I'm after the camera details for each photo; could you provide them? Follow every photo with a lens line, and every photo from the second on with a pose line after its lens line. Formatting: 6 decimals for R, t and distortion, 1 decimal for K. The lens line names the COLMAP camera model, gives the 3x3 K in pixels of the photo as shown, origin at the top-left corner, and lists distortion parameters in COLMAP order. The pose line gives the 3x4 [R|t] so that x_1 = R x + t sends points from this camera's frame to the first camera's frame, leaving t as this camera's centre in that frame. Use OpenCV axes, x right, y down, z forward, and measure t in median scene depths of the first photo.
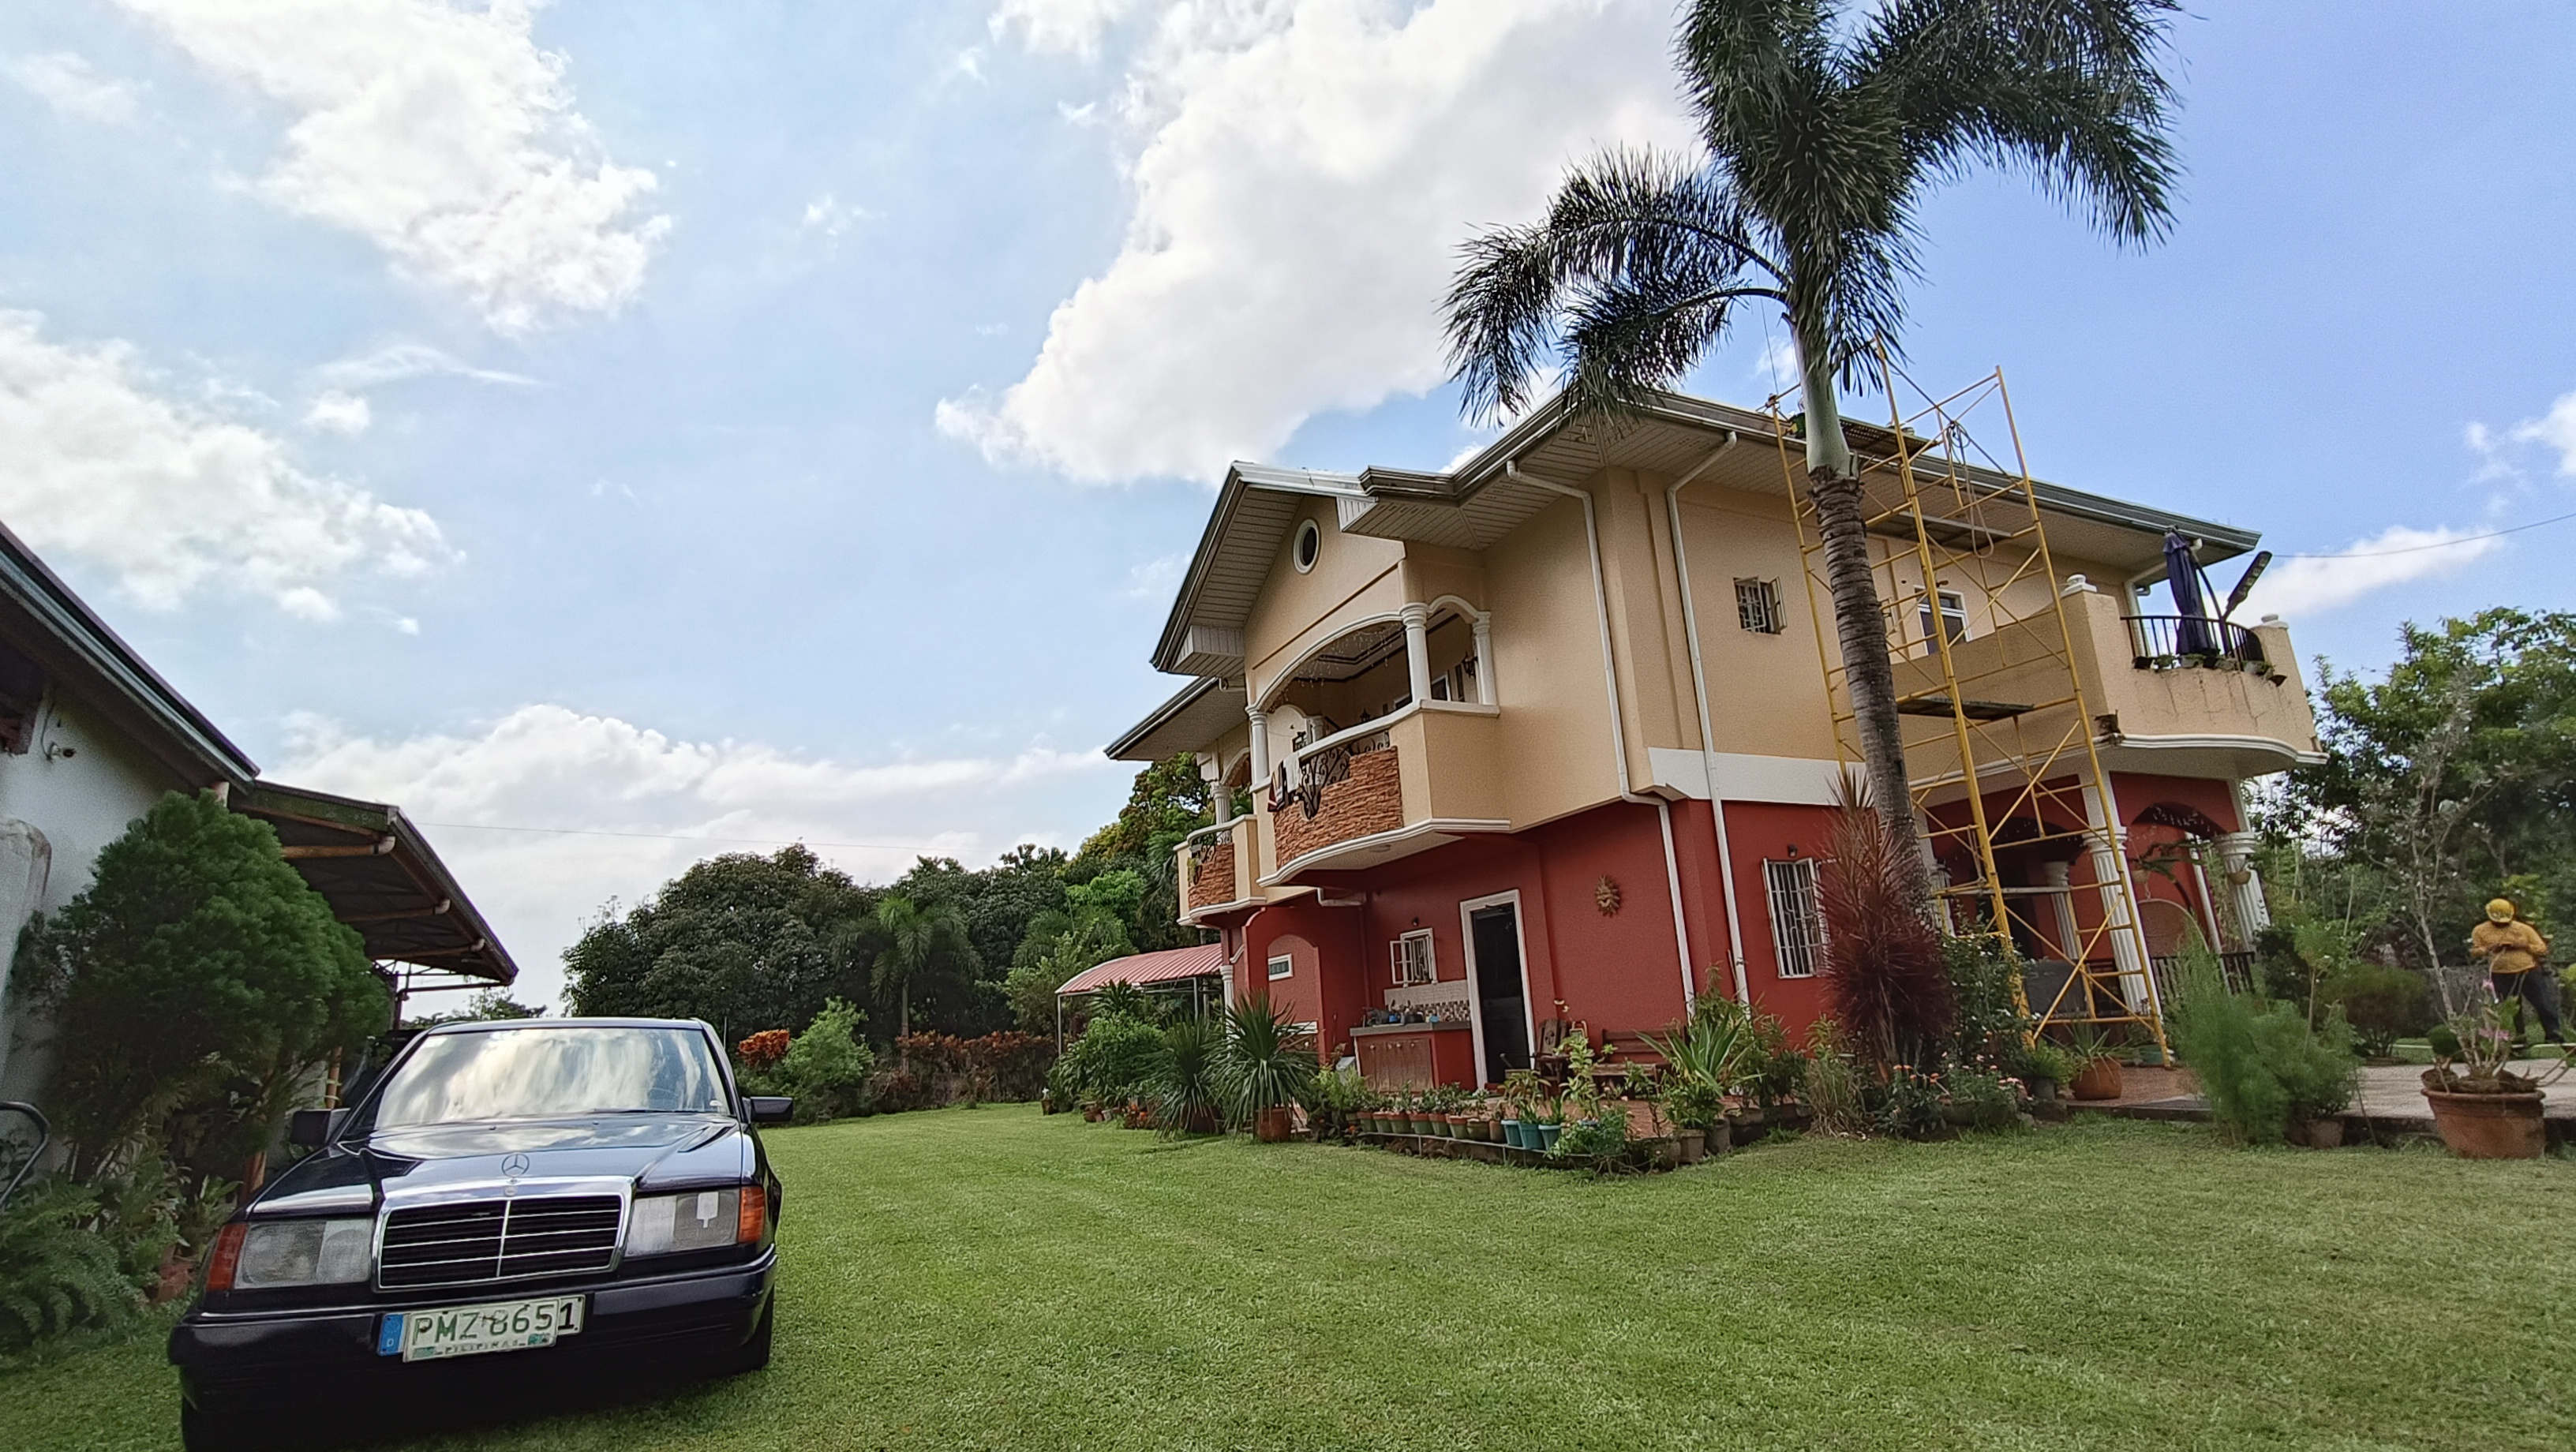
lens RADIAL K [[1248.6, 0, 1272.5], [0, 1248.6, 735.4], [0, 0, 1]] dist [-0.000189, 0.002003]
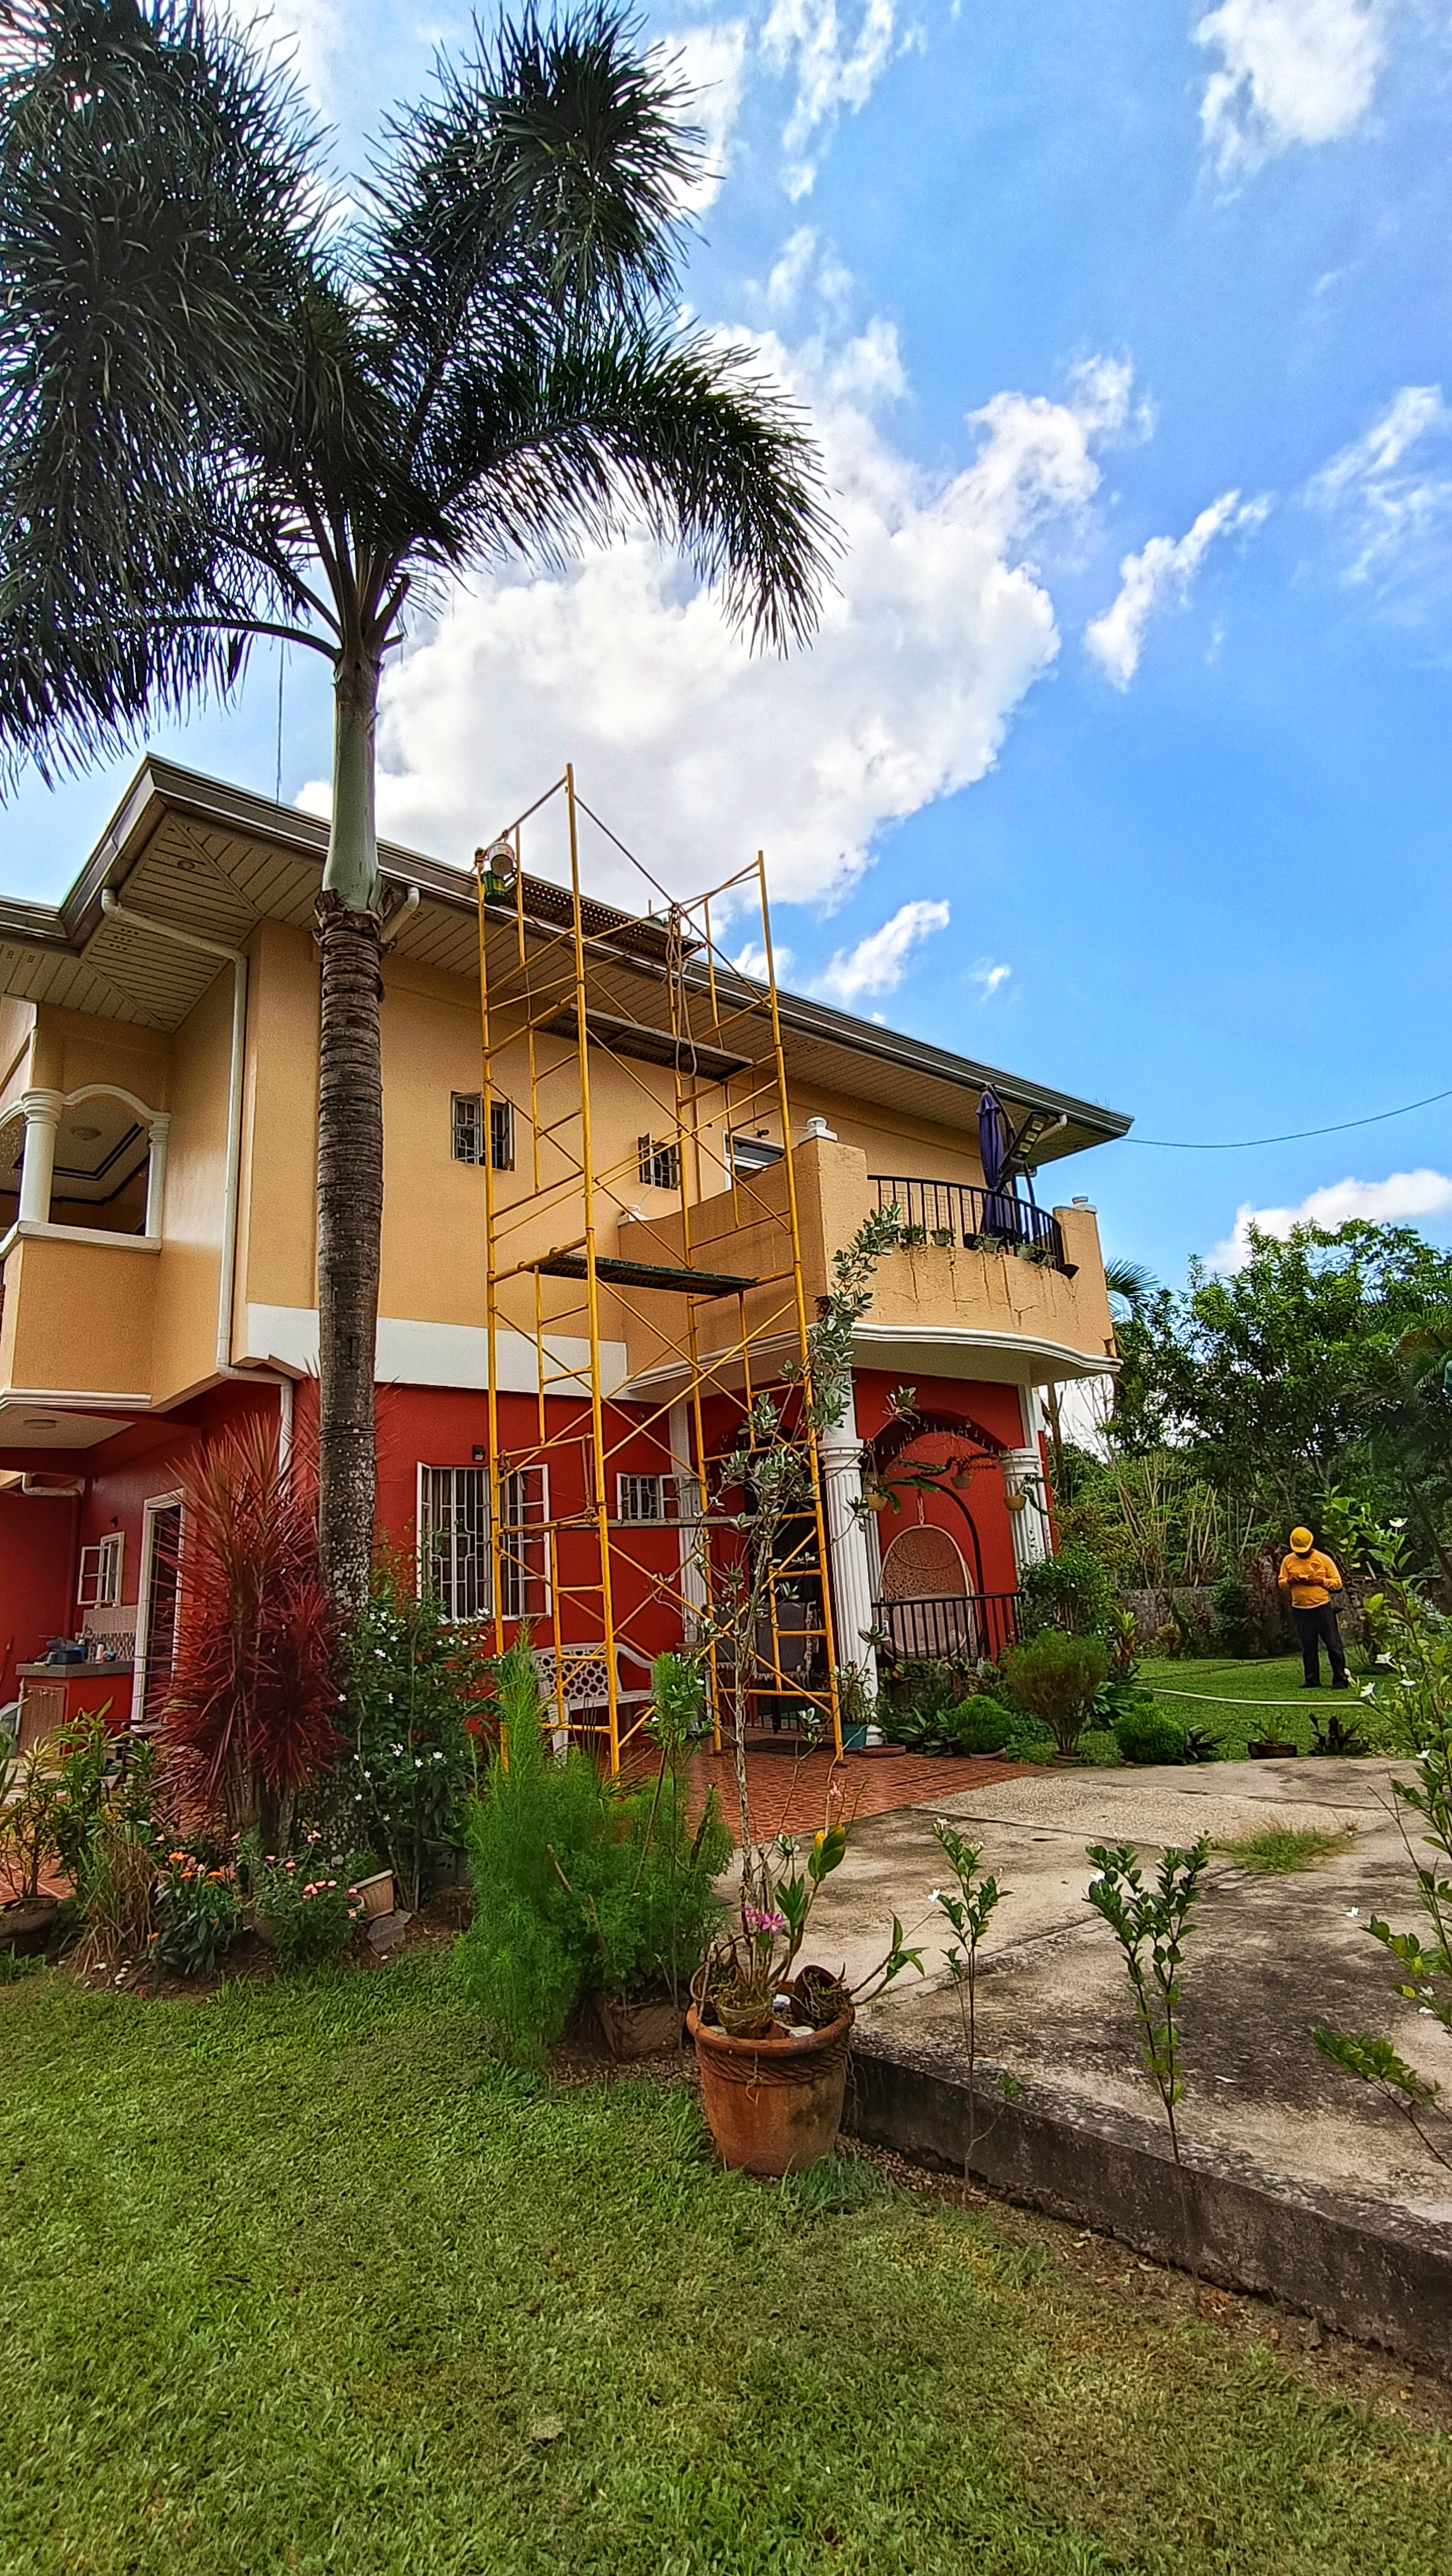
lens RADIAL K [[1248.6, 0, 723.5], [0, 1248.6, 1275.0], [0, 0, 1]] dist [-0.000189, 0.002003]
pose [[0.969513, 0.065424, 0.236146, 0.361725], [-0.061464, 0.997818, -0.024102, -0.005733], [-0.237207, 0.008853, 0.971419, 0.222674]]
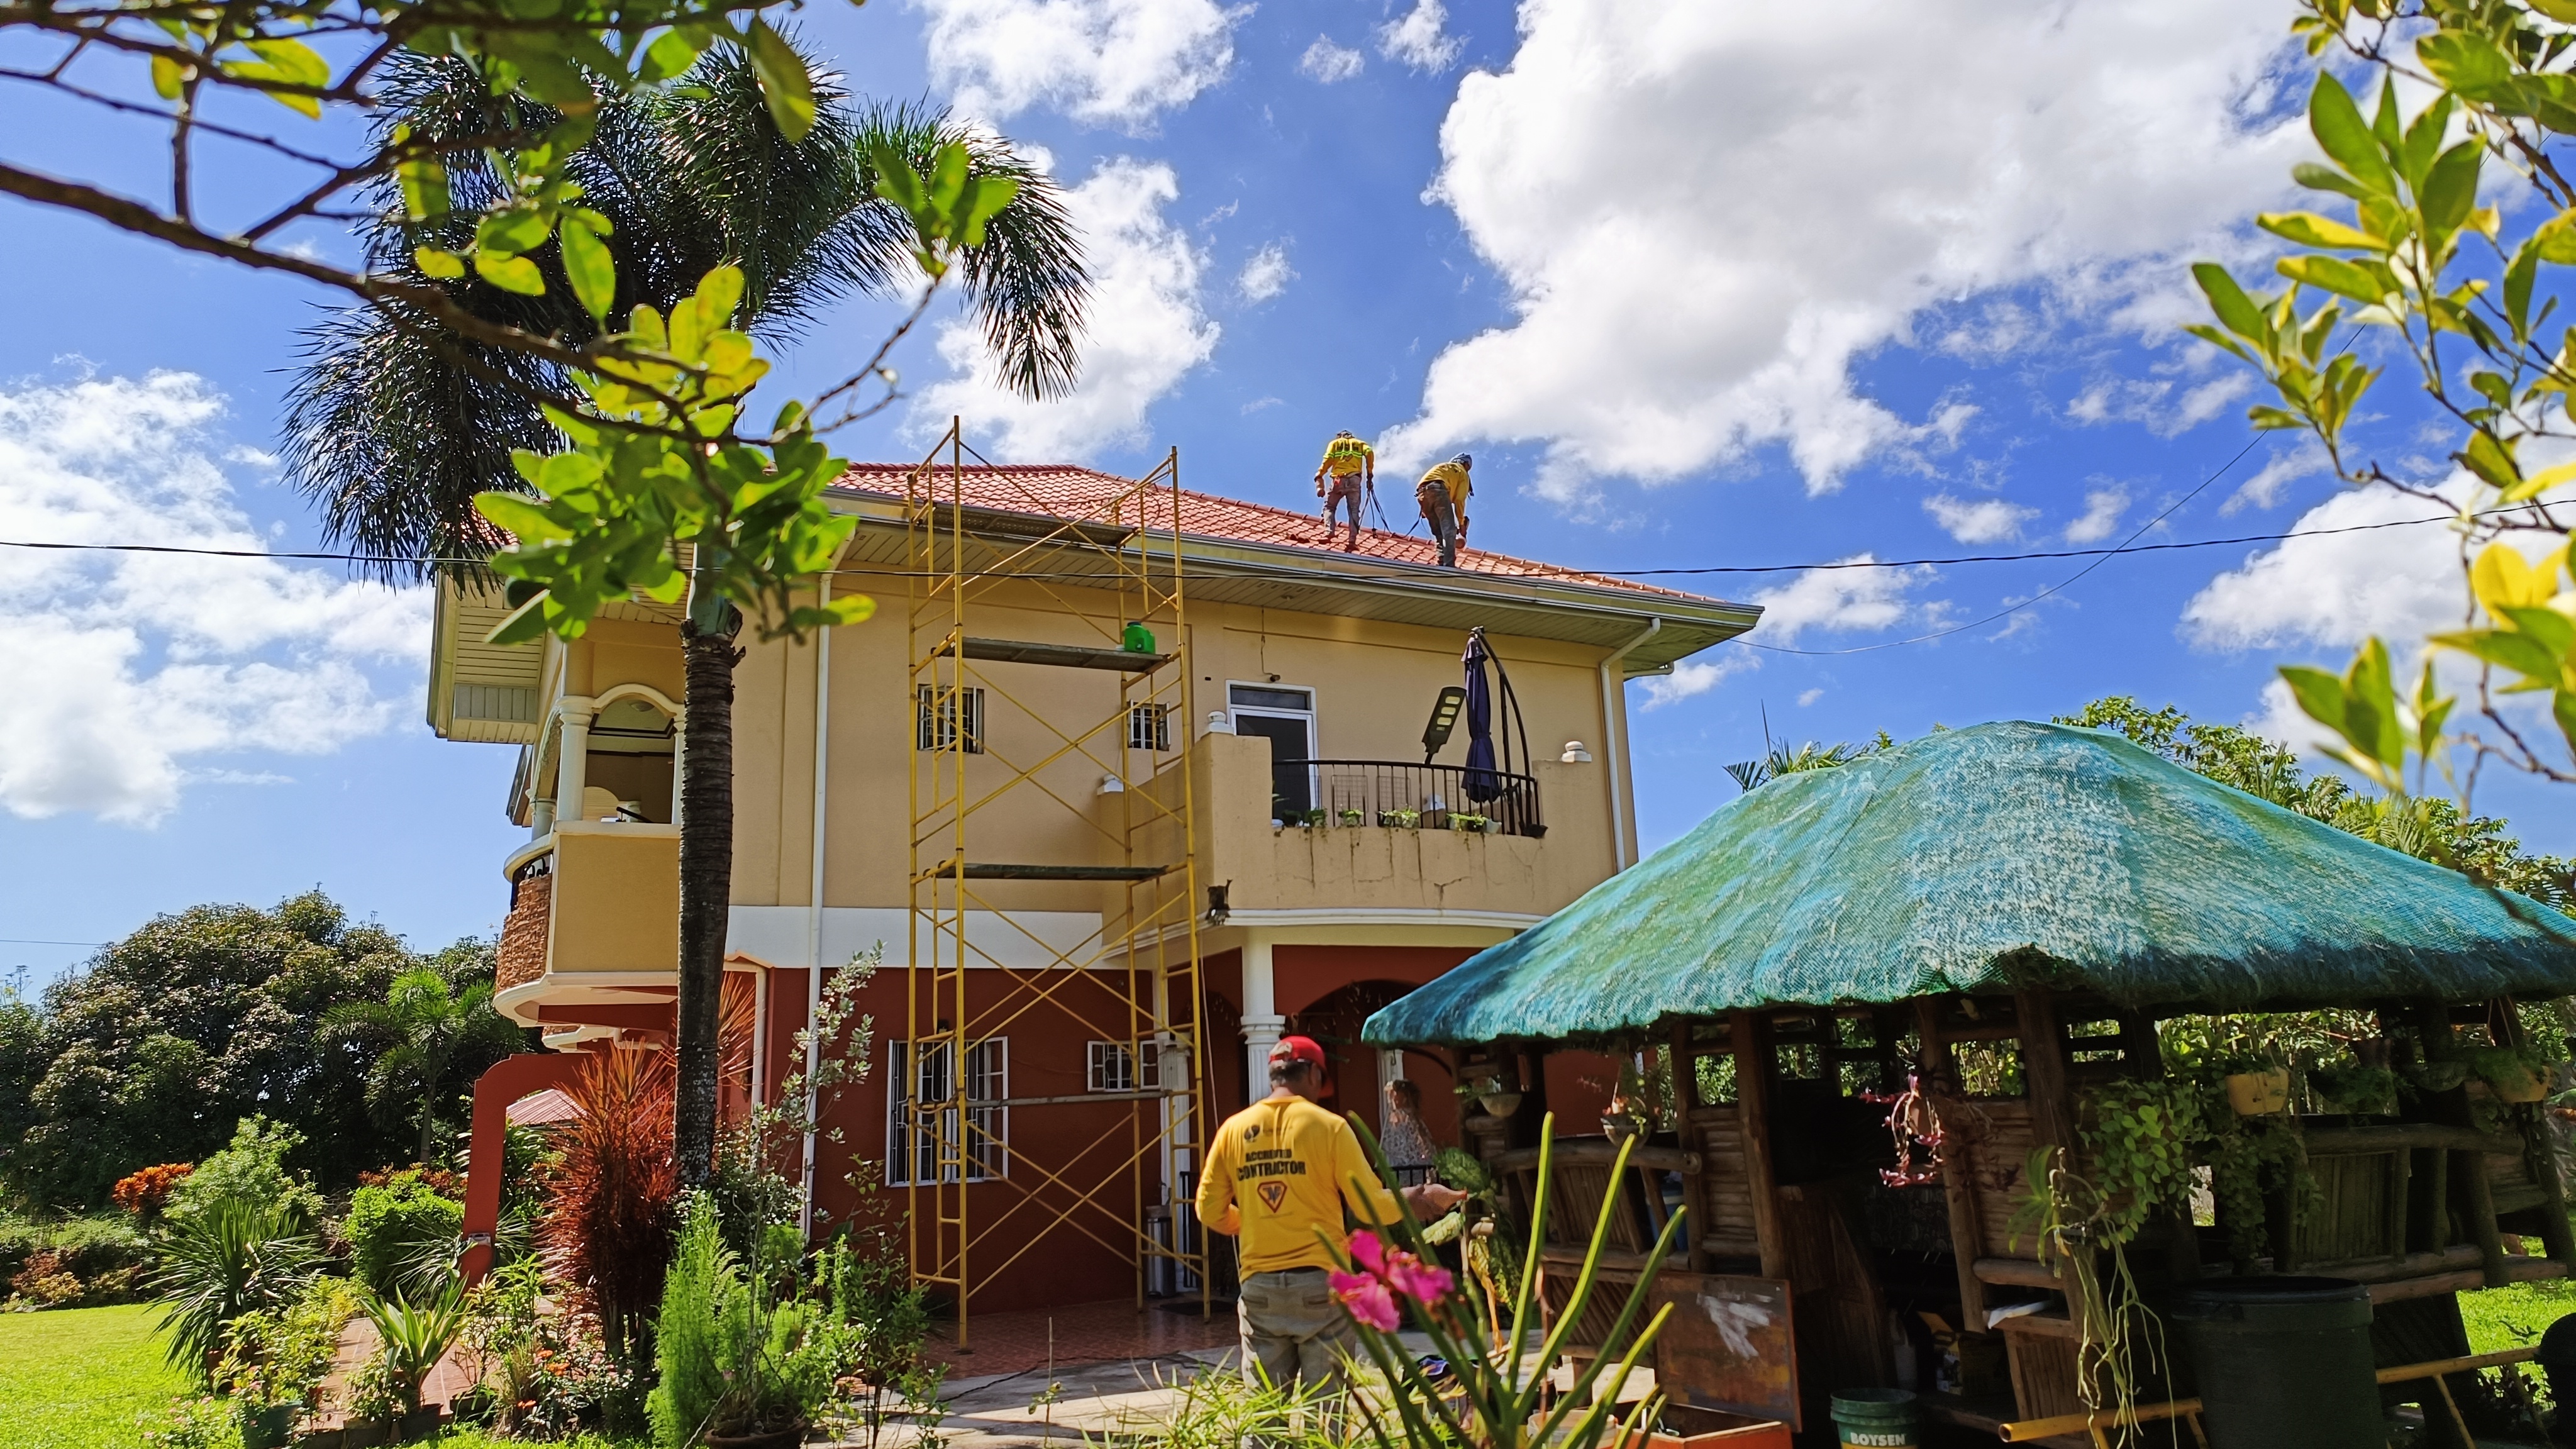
lens RADIAL K [[1736.4, 0, 1292.4], [0, 1736.4, 726.2], [0, 0, 1]] dist [0.057890, 0.002073]
pose [[0.999577, 0.020350, 0.020764, 0.594057], [-0.020585, 0.999725, 0.011195, -0.117310], [-0.020531, -0.011617, 0.999722, -0.133182]]
